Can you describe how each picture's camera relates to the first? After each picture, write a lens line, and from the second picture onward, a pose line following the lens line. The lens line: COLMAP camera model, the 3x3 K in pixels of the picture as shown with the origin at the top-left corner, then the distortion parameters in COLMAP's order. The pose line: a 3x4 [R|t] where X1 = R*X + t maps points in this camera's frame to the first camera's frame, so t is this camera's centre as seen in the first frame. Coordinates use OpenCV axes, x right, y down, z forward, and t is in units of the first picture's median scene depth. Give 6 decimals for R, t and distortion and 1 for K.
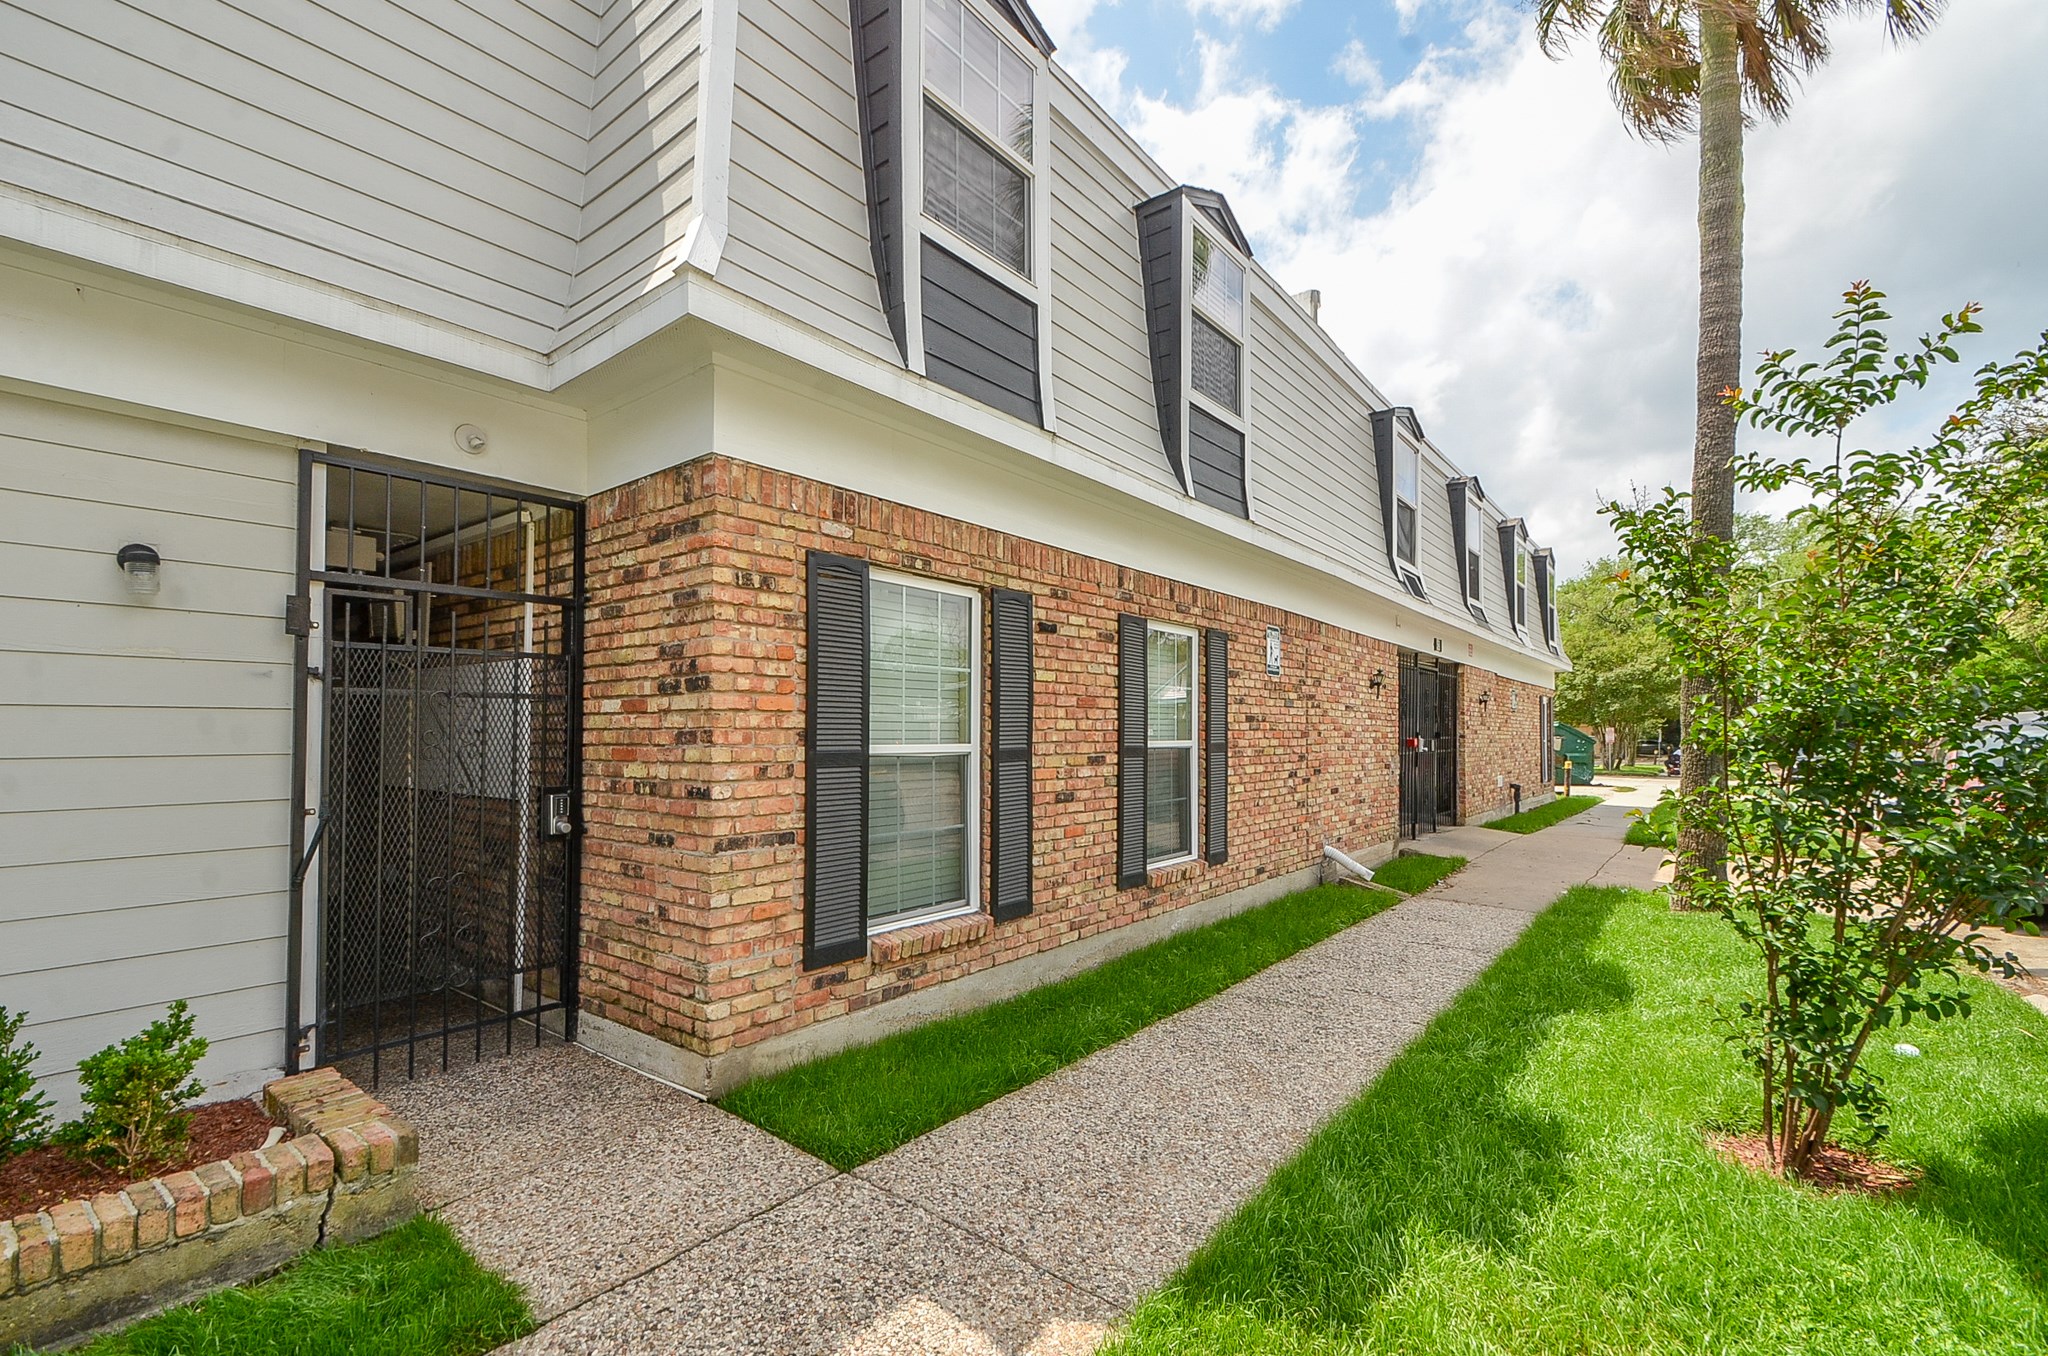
lens RADIAL K [[899.0, 0, 1014.1], [0, 899.0, 709.7], [0, 0, 1]] dist [0.027237, -0.016409]
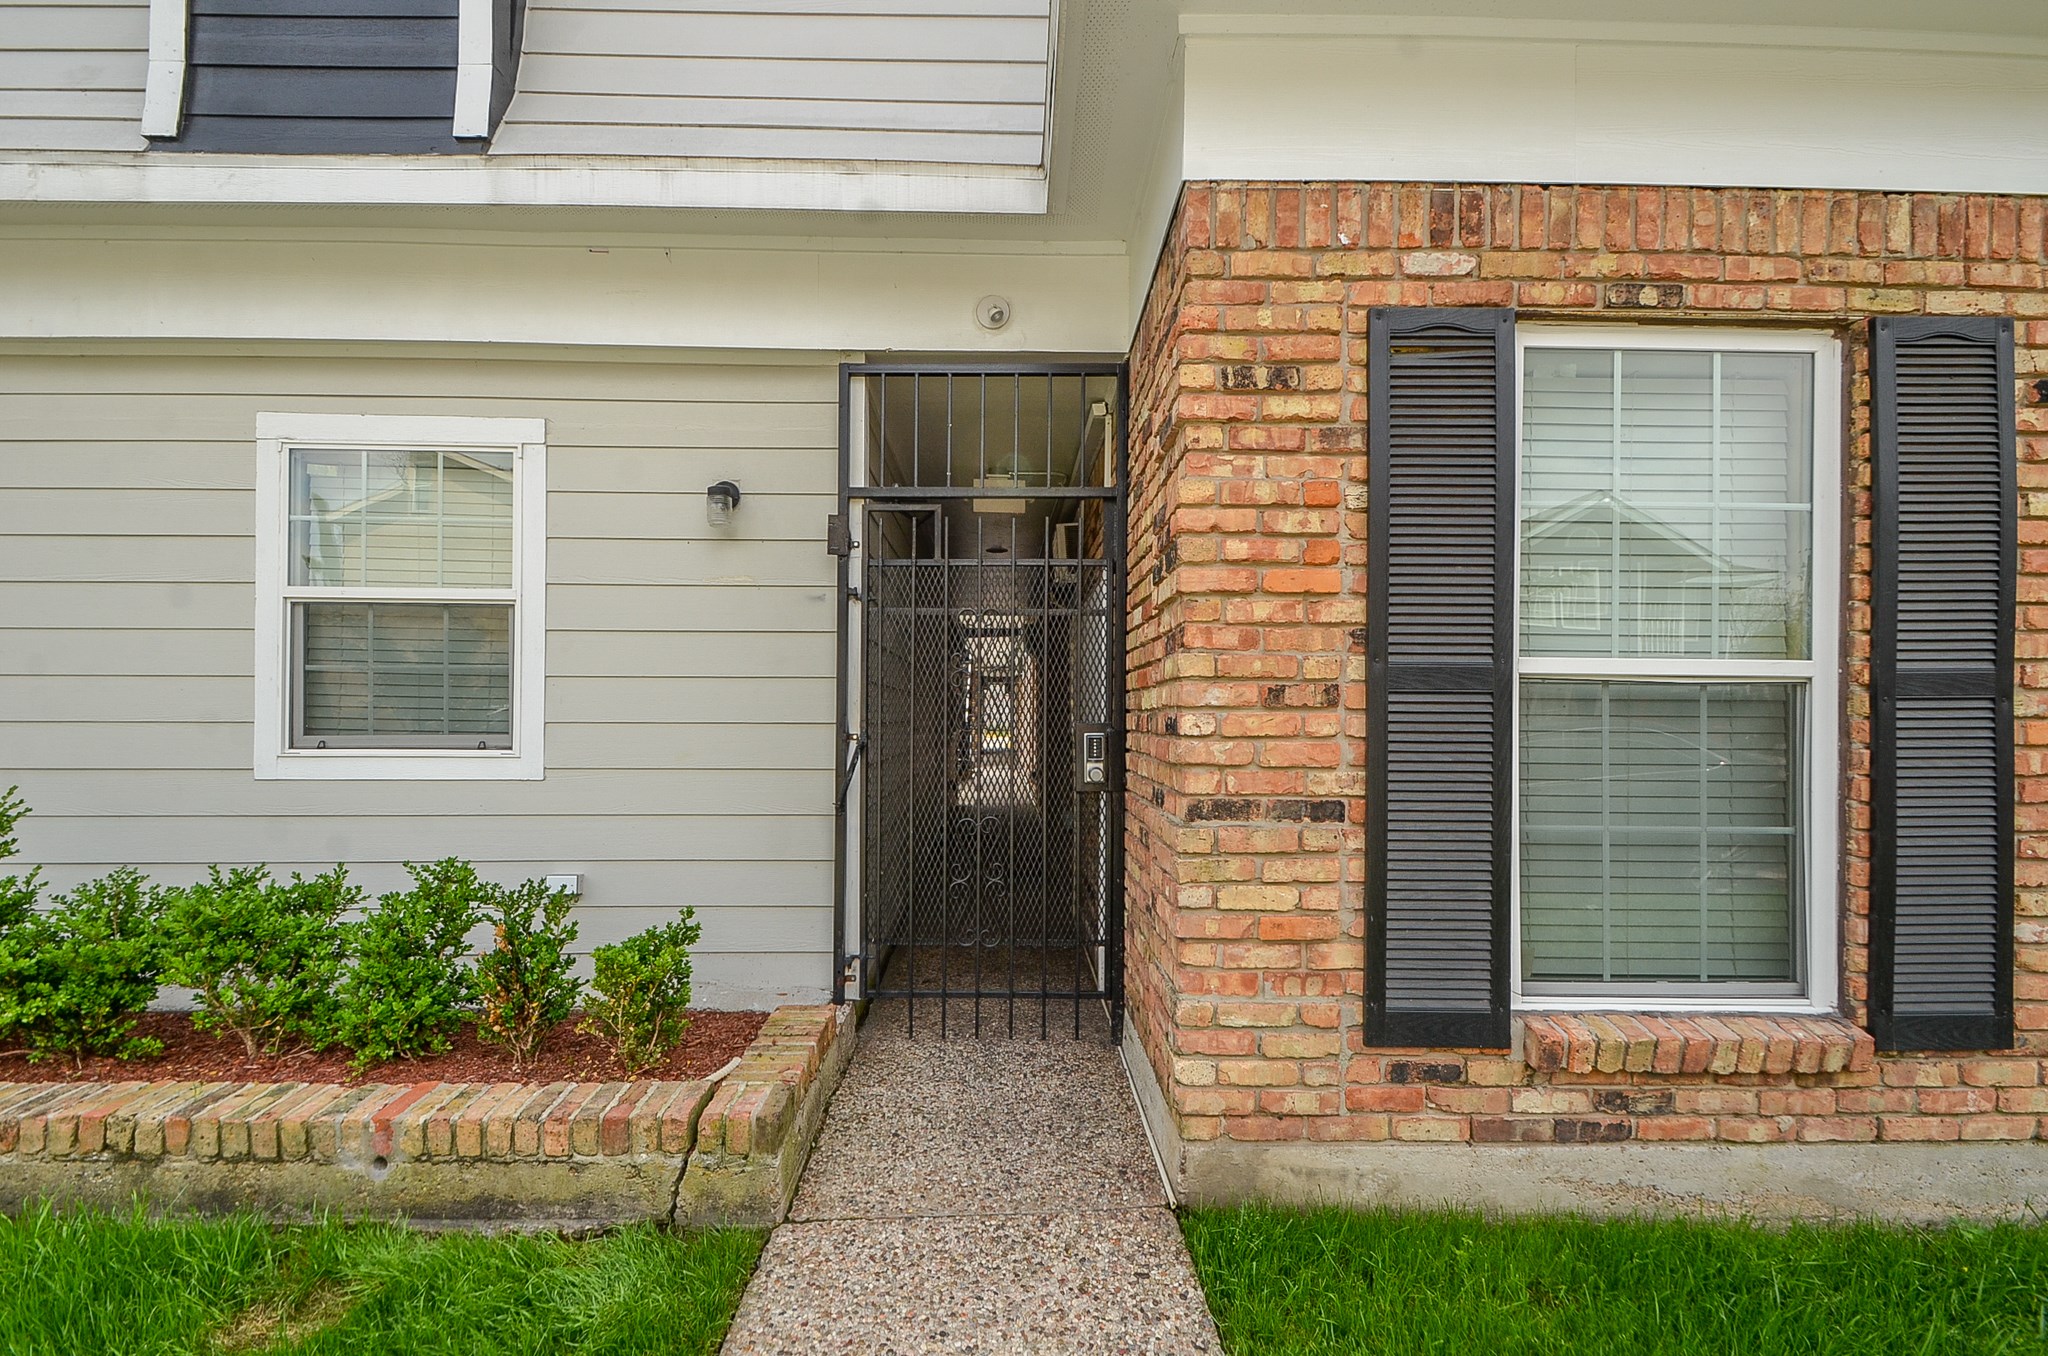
lens RADIAL K [[899.0, 0, 1014.1], [0, 899.0, 709.7], [0, 0, 1]] dist [0.027237, -0.016409]
pose [[0.632958, 0.000255, -0.774186, 0.074630], [0.013790, 0.999838, 0.011603, 0.068552], [0.774063, -0.018020, 0.632852, 0.481932]]
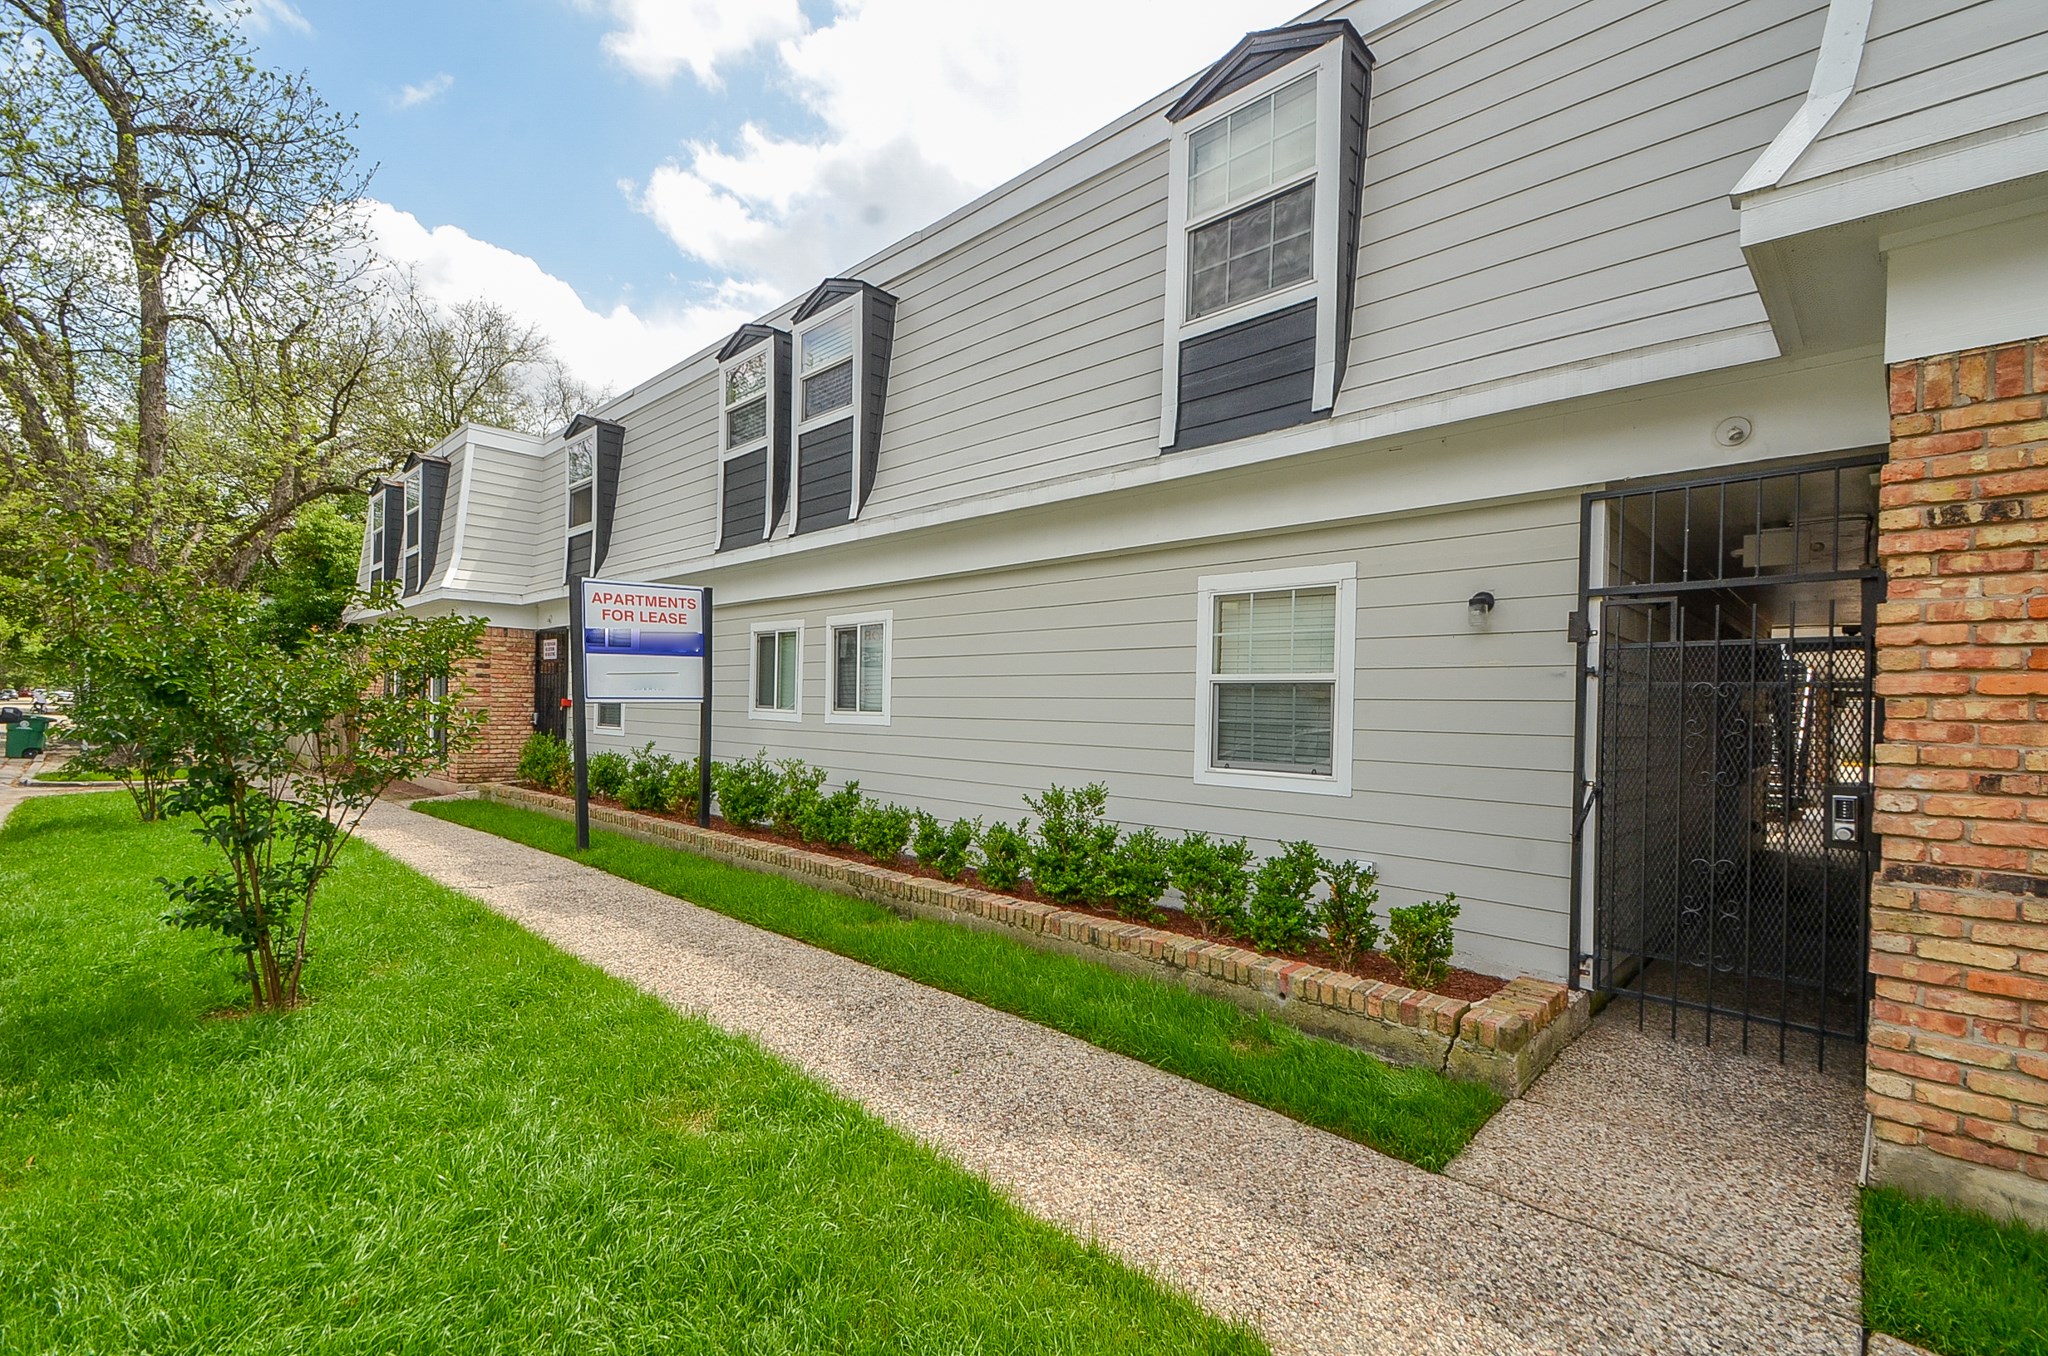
lens RADIAL K [[899.3, 0, 1008.7], [0, 899.3, 707.5], [0, 0, 1]] dist [0.032459, -0.016505]
pose [[-0.107803, -0.005235, -0.994158, 0.502707], [0.001133, 0.999985, -0.005389, 0.013090], [0.994172, -0.001708, -0.107796, 0.318082]]
